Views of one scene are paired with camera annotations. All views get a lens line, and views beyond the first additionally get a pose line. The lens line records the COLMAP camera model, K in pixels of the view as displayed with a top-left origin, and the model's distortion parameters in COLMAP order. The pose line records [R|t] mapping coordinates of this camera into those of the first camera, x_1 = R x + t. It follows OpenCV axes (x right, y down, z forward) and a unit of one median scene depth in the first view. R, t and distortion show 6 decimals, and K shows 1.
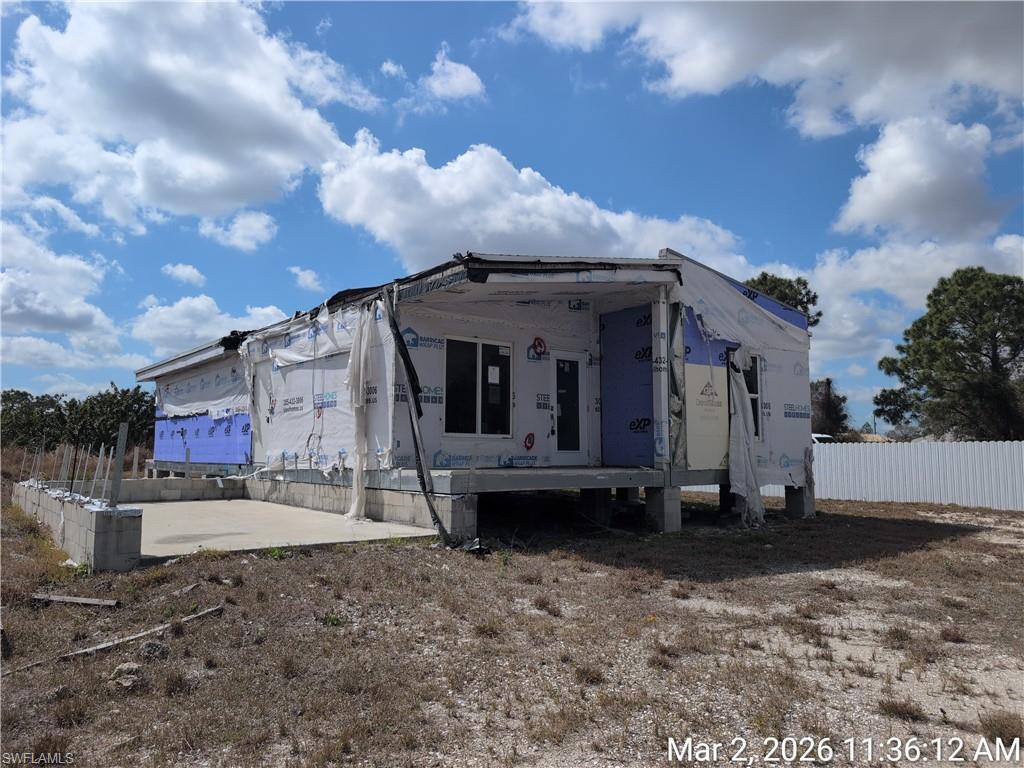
lens RADIAL K [[828.0, 0, 535.6], [0, 828.0, 383.3], [0, 0, 1]] dist [0.042119, -0.006396]
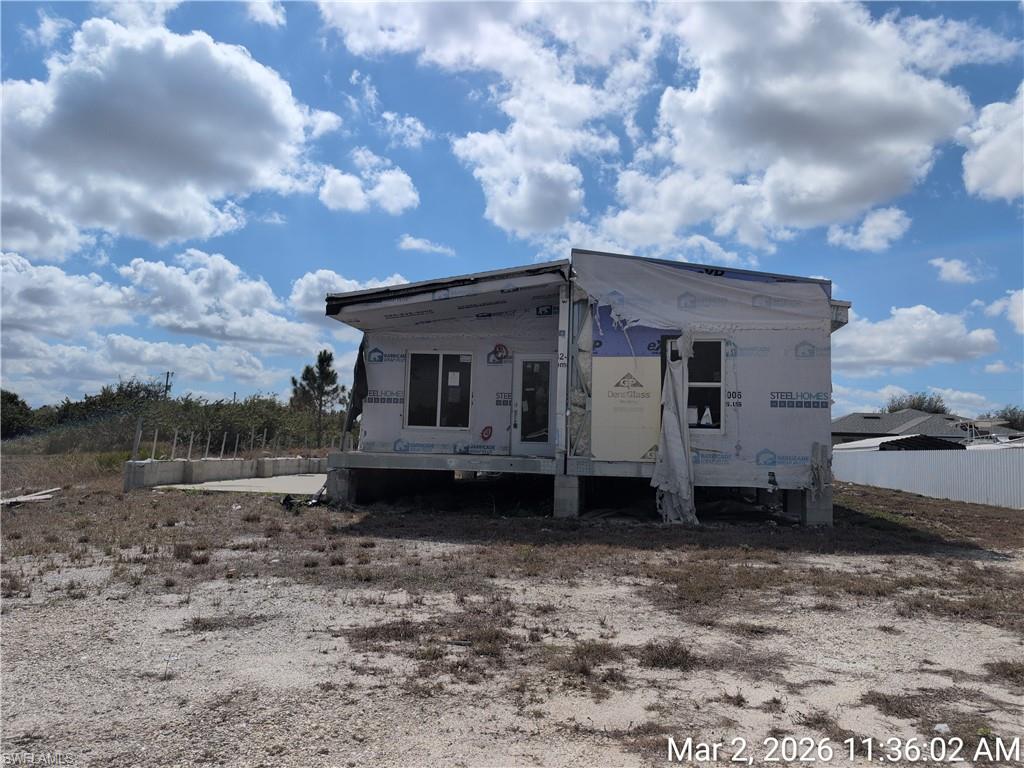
lens RADIAL K [[827.5, 0, 455.1], [0, 827.5, 399.0], [0, 0, 1]] dist [0.057722, -0.073817]
pose [[0.619065, -0.035060, -0.784557, 0.853265], [0.039618, 0.999125, -0.013387, 0.033881], [0.784340, -0.022795, 0.619913, 0.221773]]
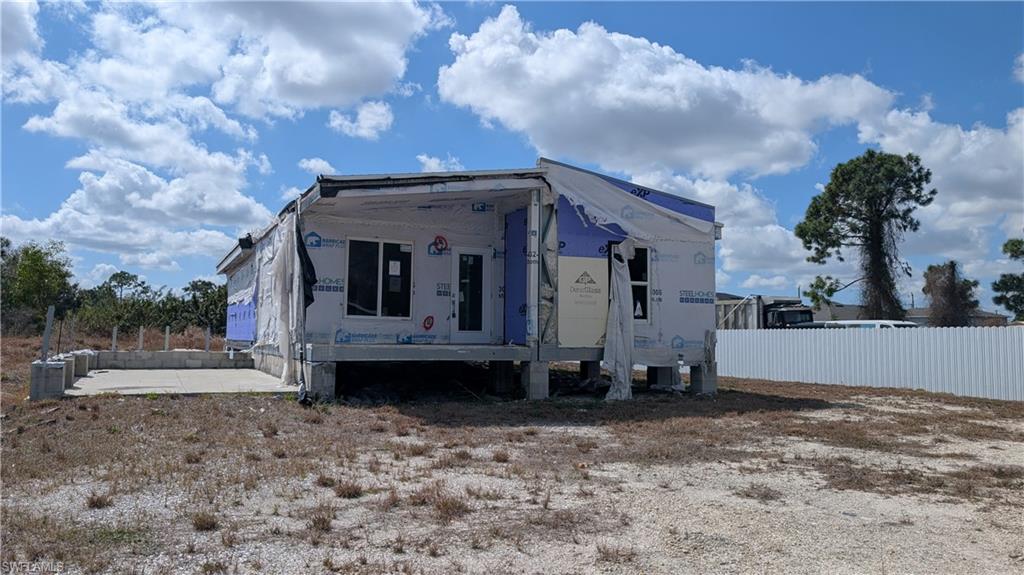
lens RADIAL K [[861.0, 0, 512.0], [0, 861.0, 287.5], [0, 0, 1]] dist [0.041015, -0.007621]
pose [[0.968549, -0.005562, -0.248760, 0.404270], [0.010842, 0.999744, 0.019862, -0.004540], [0.248586, -0.021935, 0.968361, -0.177388]]
